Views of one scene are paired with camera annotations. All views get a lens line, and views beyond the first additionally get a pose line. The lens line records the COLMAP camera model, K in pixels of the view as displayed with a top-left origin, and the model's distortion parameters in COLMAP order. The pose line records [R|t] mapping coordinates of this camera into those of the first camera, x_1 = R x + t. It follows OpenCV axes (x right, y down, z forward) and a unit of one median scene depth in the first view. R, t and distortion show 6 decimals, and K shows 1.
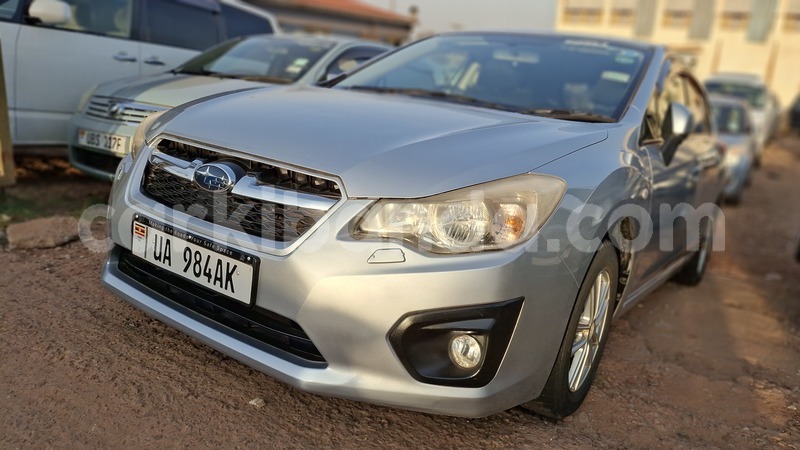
lens RADIAL K [[605.9, 0, 400.0], [0, 605.9, 225.0], [0, 0, 1]] dist [0.085625, -0.164979]
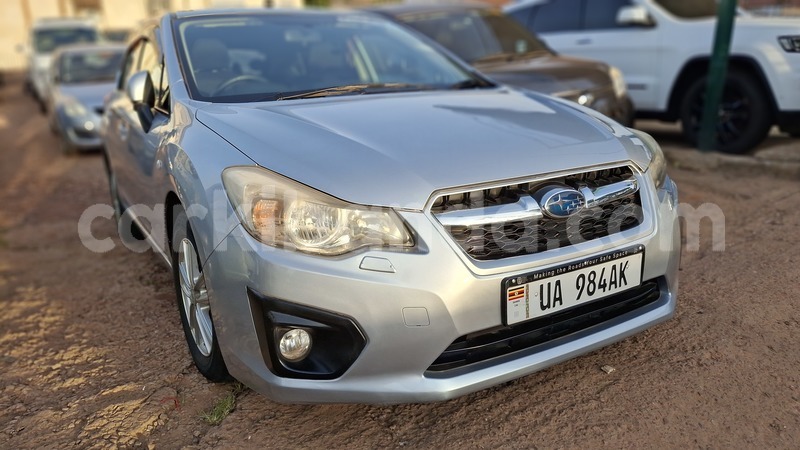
lens RADIAL K [[605.9, 0, 400.0], [0, 605.9, 225.0], [0, 0, 1]] dist [0.085625, -0.164979]
pose [[0.402325, -0.369944, 0.837422, -1.245117], [0.282103, 0.920305, 0.271027, -0.385066], [-0.870949, 0.127199, 0.474624, 0.747952]]
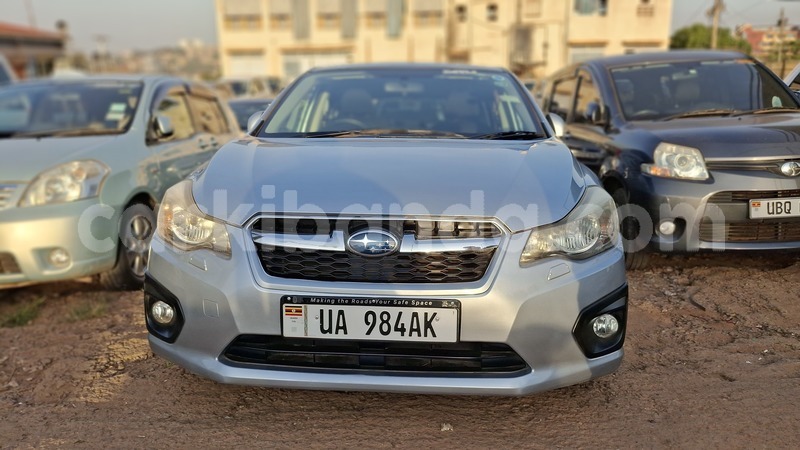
lens RADIAL K [[605.9, 0, 400.0], [0, 605.9, 225.0], [0, 0, 1]] dist [0.085625, -0.164979]
pose [[0.846847, -0.209601, 0.488793, -0.769382], [0.210777, 0.976076, 0.053377, -0.152757], [-0.488287, 0.057824, 0.870766, 0.034439]]
